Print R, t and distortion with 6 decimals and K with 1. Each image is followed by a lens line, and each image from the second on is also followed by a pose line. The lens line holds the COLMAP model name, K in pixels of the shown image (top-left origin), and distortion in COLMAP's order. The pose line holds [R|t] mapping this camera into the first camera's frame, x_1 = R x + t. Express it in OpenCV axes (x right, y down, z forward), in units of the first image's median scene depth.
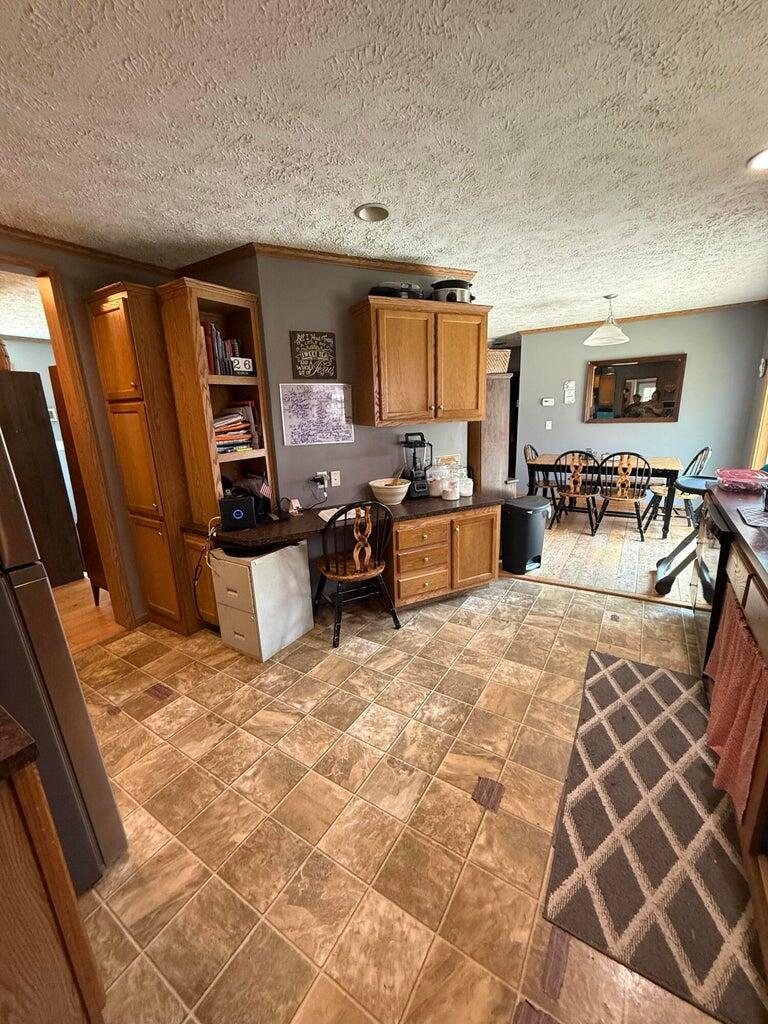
lens RADIAL K [[403.9, 0, 383.5], [0, 403.9, 513.4], [0, 0, 1]] dist [-0.001329, 0.000219]
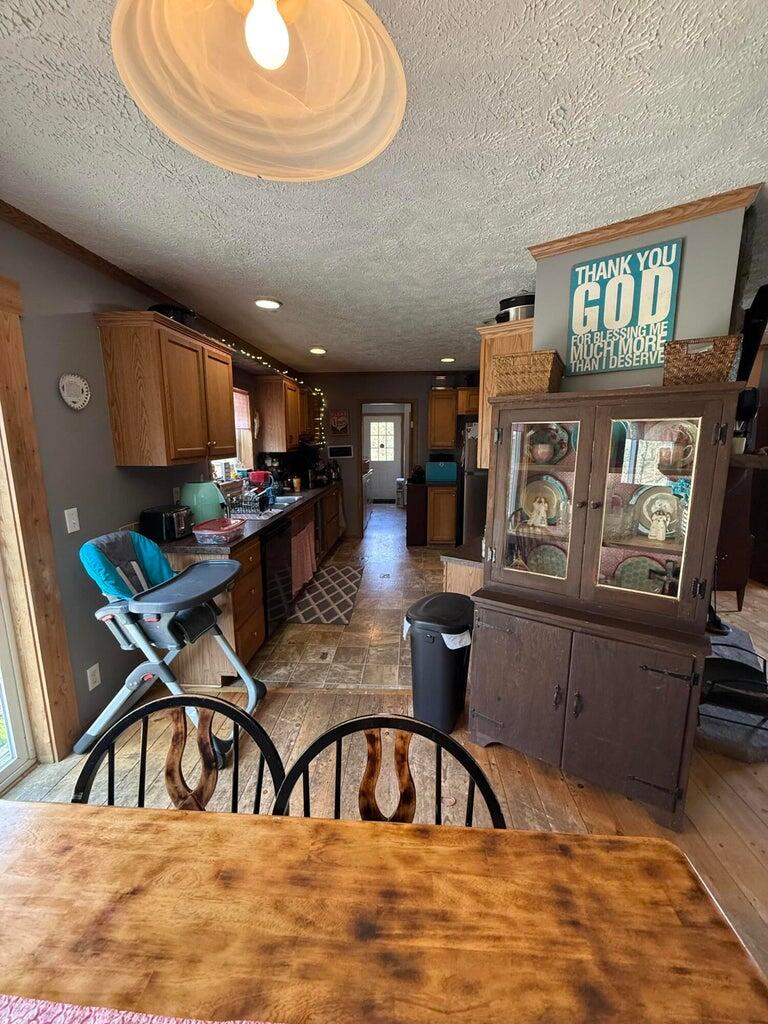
lens RADIAL K [[407.1, 0, 383.1], [0, 407.1, 511.4], [0, 0, 1]] dist [0.000075, -0.000164]
pose [[-0.877636, 0.118118, -0.464546, 0.867658], [-0.093256, 0.908566, 0.407200, -0.504974], [0.470168, 0.400695, -0.786375, 1.716191]]
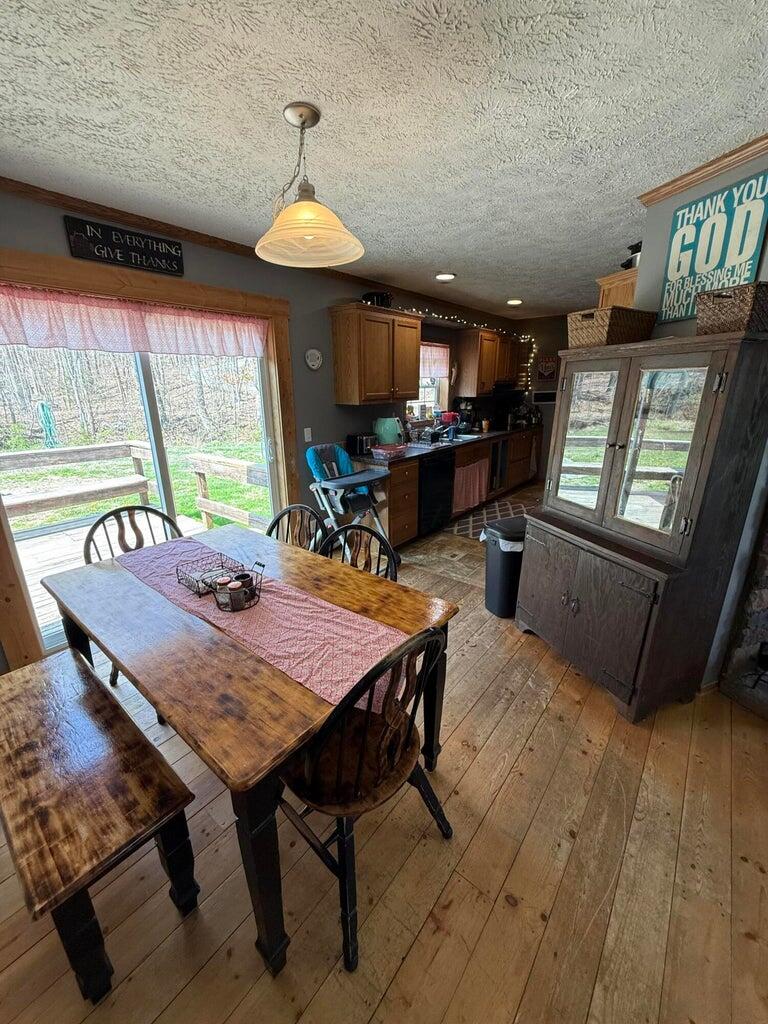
lens RADIAL K [[407.1, 0, 383.1], [0, 407.1, 511.4], [0, 0, 1]] dist [0.000075, -0.000164]
pose [[-0.992063, 0.004973, 0.125644, 0.627881], [0.071051, 0.846582, 0.527495, -0.597522], [-0.103745, 0.532235, -0.840216, 2.066927]]
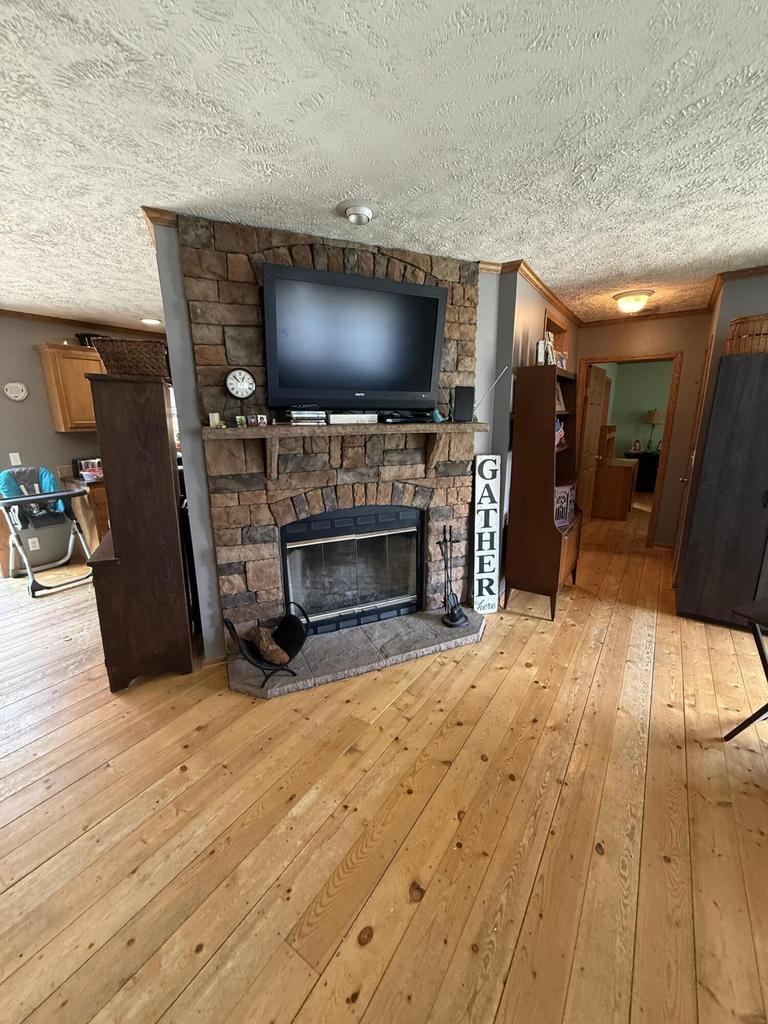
lens RADIAL K [[407.1, 0, 383.1], [0, 407.1, 511.4], [0, 0, 1]] dist [0.000075, -0.000164]
pose [[-0.998467, 0.035265, 0.042671, -0.274923], [0.051236, 0.880568, 0.471143, -0.576949], [-0.020960, 0.472607, -0.881024, 2.169683]]
